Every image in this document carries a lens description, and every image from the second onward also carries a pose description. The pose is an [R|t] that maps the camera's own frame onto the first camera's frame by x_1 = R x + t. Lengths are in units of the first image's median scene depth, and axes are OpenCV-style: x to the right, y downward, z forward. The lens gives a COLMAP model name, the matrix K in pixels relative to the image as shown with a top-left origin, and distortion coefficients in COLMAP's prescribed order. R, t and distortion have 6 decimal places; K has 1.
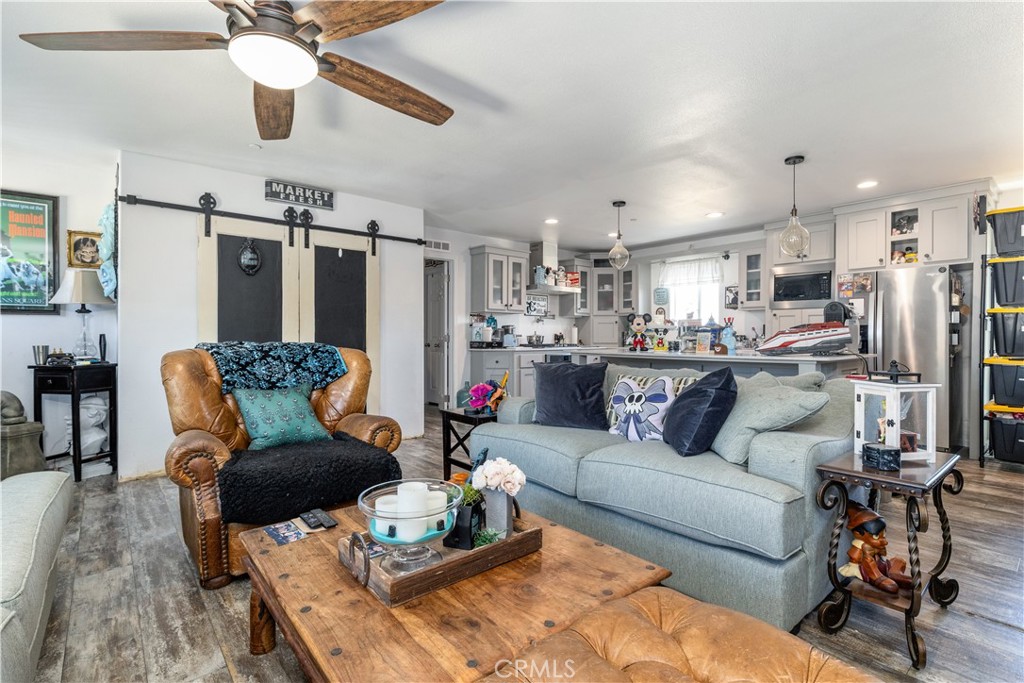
lens RADIAL K [[473.0, 0, 512.0], [0, 473.0, 341.5], [0, 0, 1]] dist [0.000966, 0.000085]
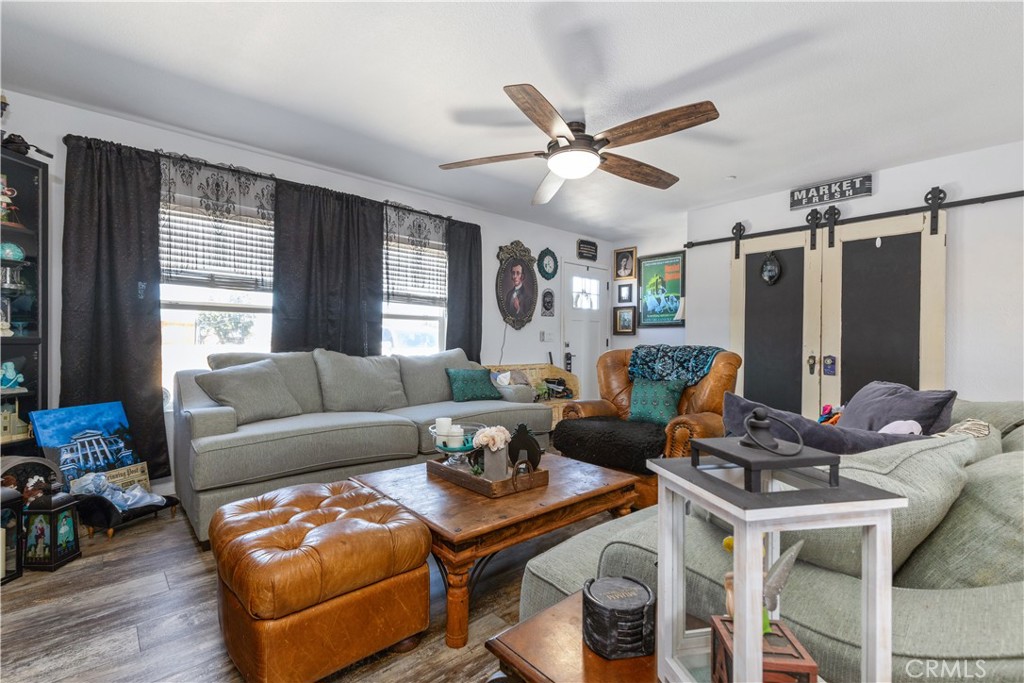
lens RADIAL K [[479.3, 0, 512.0], [0, 479.3, 341.5], [0, 0, 1]] dist [-0.000291, -0.000426]
pose [[0.031788, -0.003621, -0.999488, 0.493703], [-0.019661, 0.999798, -0.004248, 0.004016], [0.999301, 0.019786, 0.031710, 0.350265]]
